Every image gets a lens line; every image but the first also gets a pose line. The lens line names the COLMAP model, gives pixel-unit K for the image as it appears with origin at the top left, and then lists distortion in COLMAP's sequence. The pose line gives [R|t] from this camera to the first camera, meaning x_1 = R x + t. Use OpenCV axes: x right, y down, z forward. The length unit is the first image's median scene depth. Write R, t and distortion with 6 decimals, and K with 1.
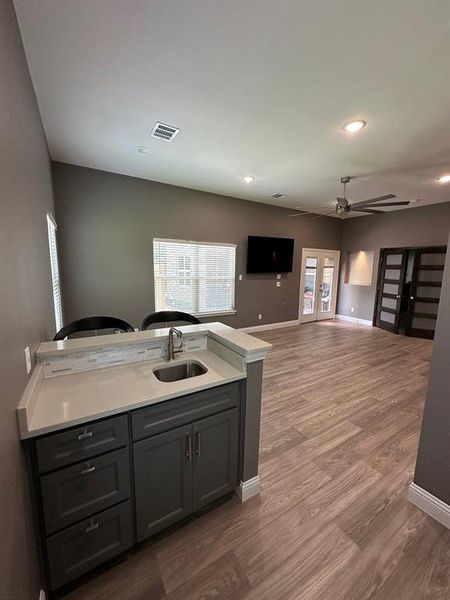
lens RADIAL K [[238.3, 0, 224.3], [0, 238.3, 300.1], [0, 0, 1]] dist [-0.001694, 0.000425]
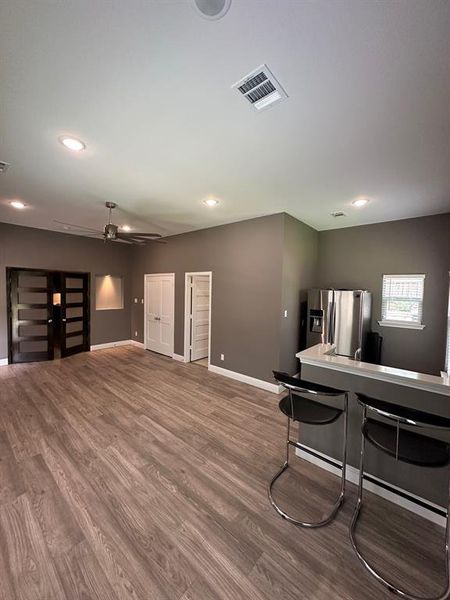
lens RADIAL K [[238.3, 0, 224.3], [0, 238.3, 300.1], [0, 0, 1]] dist [-0.001694, 0.000425]
pose [[-0.307313, -0.069043, 0.949101, -0.395656], [0.107837, 0.988413, 0.106820, -0.130231], [-0.945479, 0.135175, -0.296307, 0.643301]]
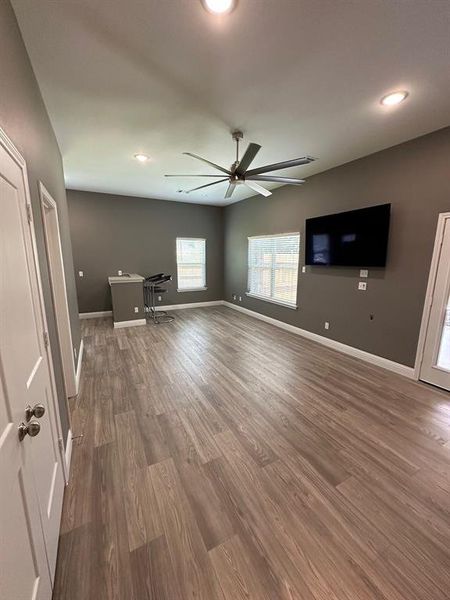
lens RADIAL K [[238.3, 0, 224.3], [0, 238.3, 300.1], [0, 0, 1]] dist [-0.001694, 0.000425]
pose [[-0.054668, 0.168707, -0.984149, 0.943858], [-0.149357, 0.973153, 0.175119, -0.094933], [0.987271, 0.156563, -0.028002, 0.754170]]
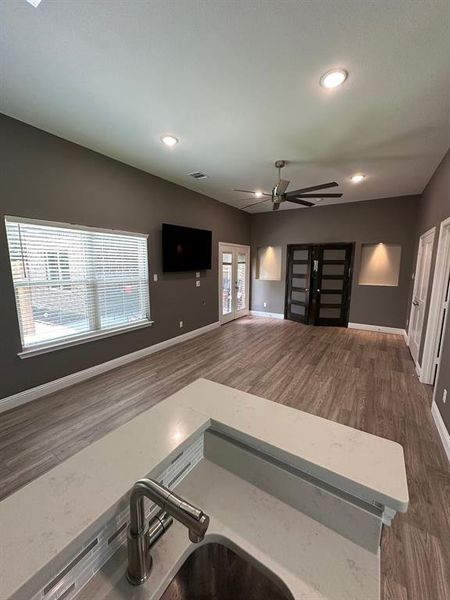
lens RADIAL K [[238.3, 0, 224.3], [0, 238.3, 300.1], [0, 0, 1]] dist [-0.001694, 0.000425]
pose [[0.897643, -0.079202, 0.433547, -0.071938], [0.072424, 0.996855, 0.032160, -0.031622], [-0.434731, 0.002531, 0.900557, 0.209237]]
